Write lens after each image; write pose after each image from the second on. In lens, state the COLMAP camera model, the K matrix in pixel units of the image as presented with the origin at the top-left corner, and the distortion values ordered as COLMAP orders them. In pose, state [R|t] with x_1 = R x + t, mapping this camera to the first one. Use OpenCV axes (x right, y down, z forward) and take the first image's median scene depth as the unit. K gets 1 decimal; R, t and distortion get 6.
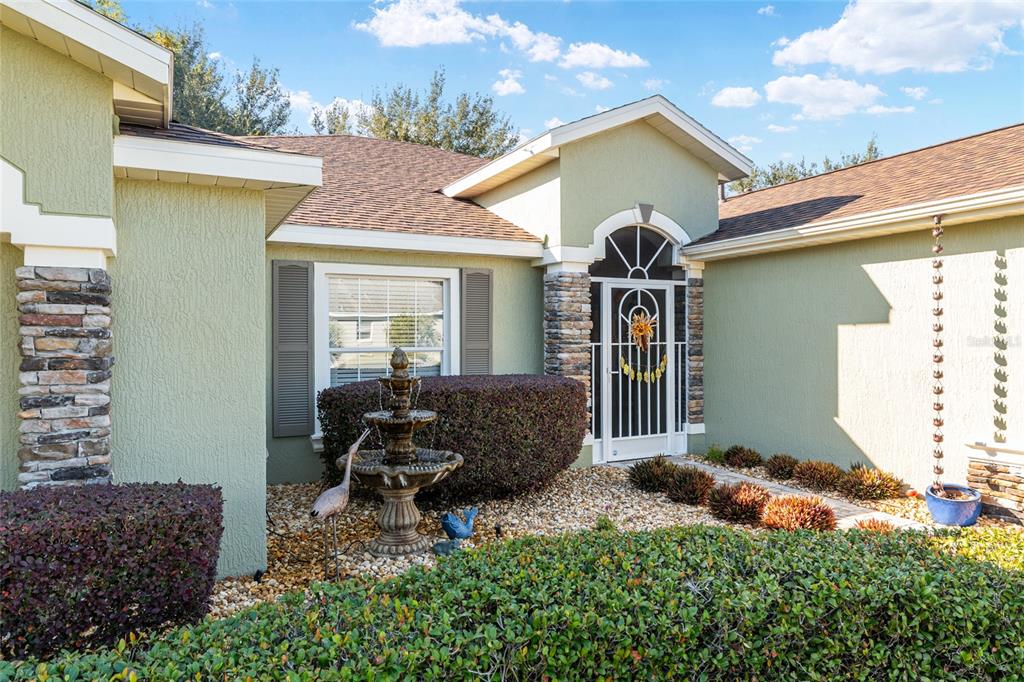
lens RADIAL K [[696.2, 0, 510.2], [0, 696.2, 336.5], [0, 0, 1]] dist [-0.004232, 0.002011]
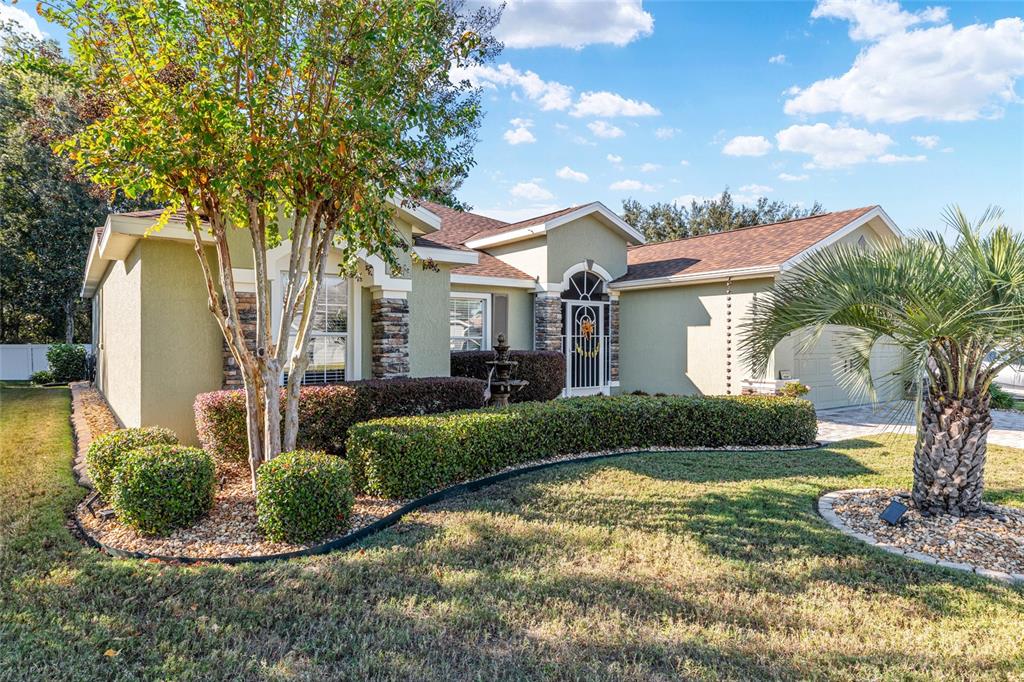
lens RADIAL K [[652.0, 0, 513.2], [0, 652.0, 340.1], [0, 0, 1]] dist [0.001612, -0.000071]
pose [[0.988187, 0.006484, 0.153114, -0.265714], [-0.006239, 0.999978, -0.002087, 0.025709], [-0.153124, 0.001107, 0.988206, -0.662967]]
